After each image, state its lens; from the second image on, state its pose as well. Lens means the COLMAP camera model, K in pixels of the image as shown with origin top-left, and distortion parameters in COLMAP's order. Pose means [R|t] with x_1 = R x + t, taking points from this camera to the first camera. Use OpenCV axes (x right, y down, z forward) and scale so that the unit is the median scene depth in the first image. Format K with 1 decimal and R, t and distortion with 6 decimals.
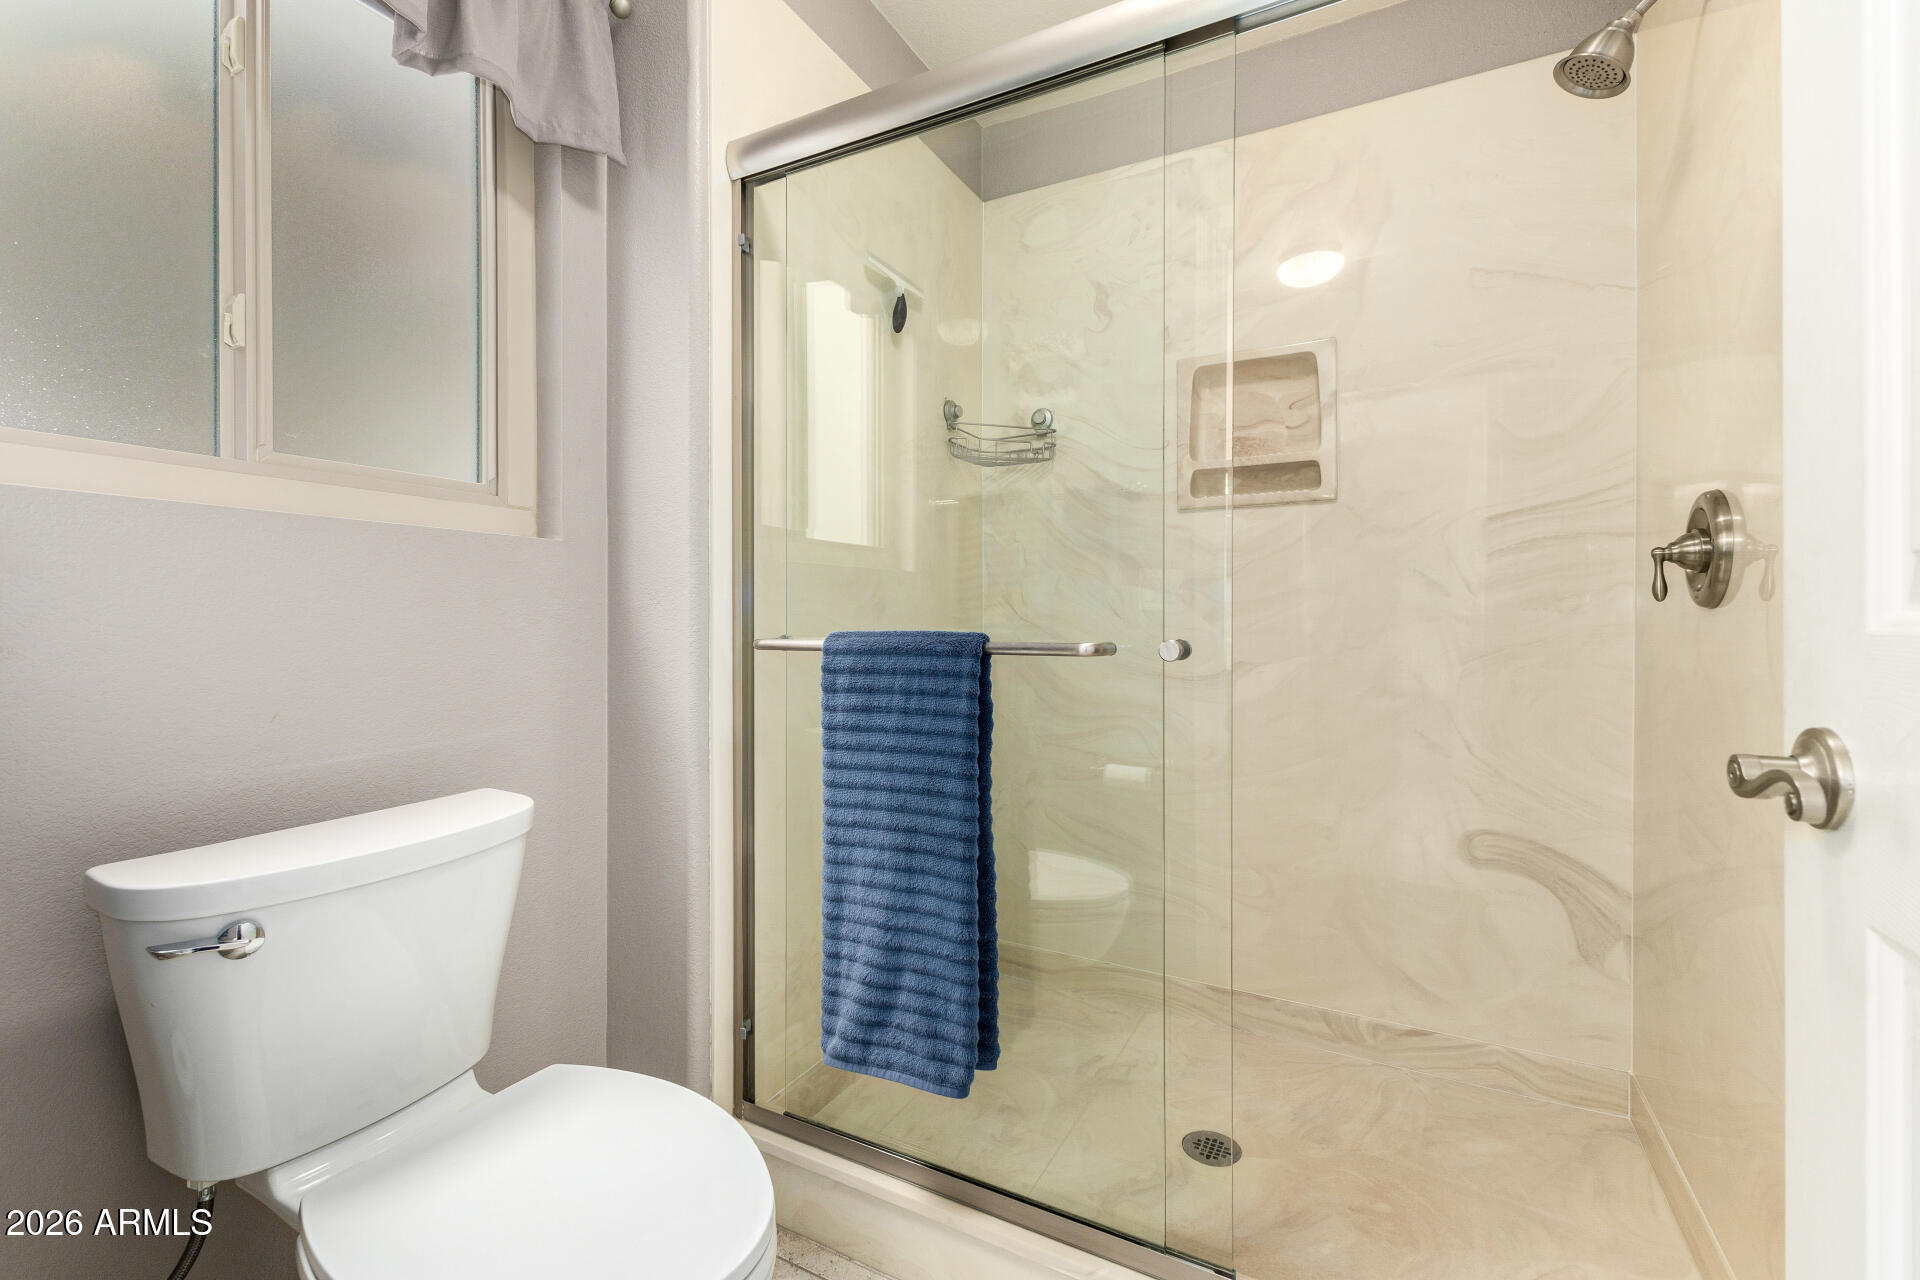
lens RADIAL K [[836.7, 0, 958.9], [0, 836.7, 623.4], [0, 0, 1]] dist [0.011593, -0.002765]
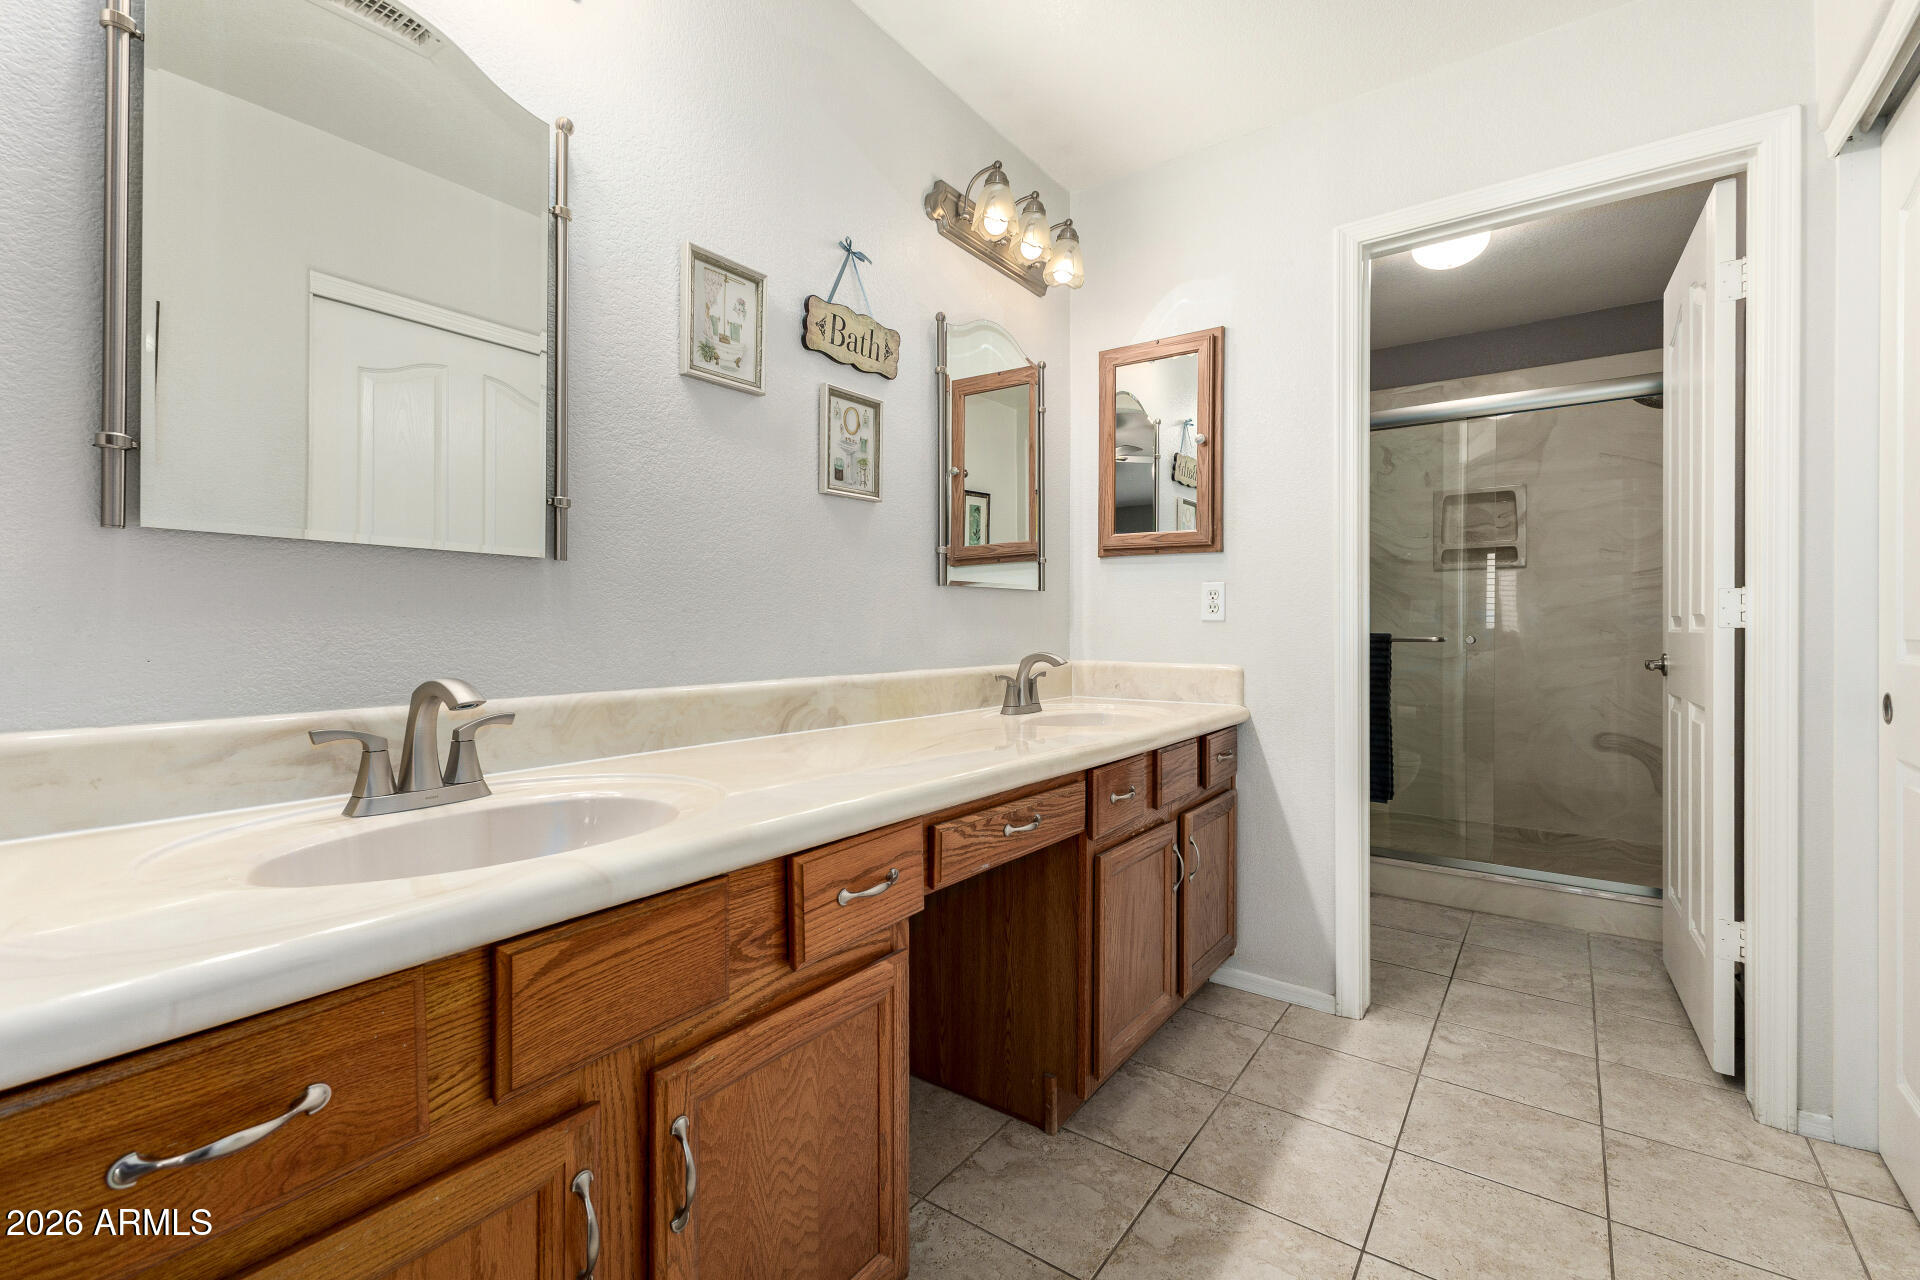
lens RADIAL K [[836.7, 0, 960.1], [0, 836.7, 627.5], [0, 0, 1]] dist [0.011593, -0.002765]
pose [[0.988769, 0.005612, -0.149344, -0.528442], [-0.005825, 0.999983, -0.000988, 0.001263], [0.149336, 0.001846, 0.988785, -1.066678]]
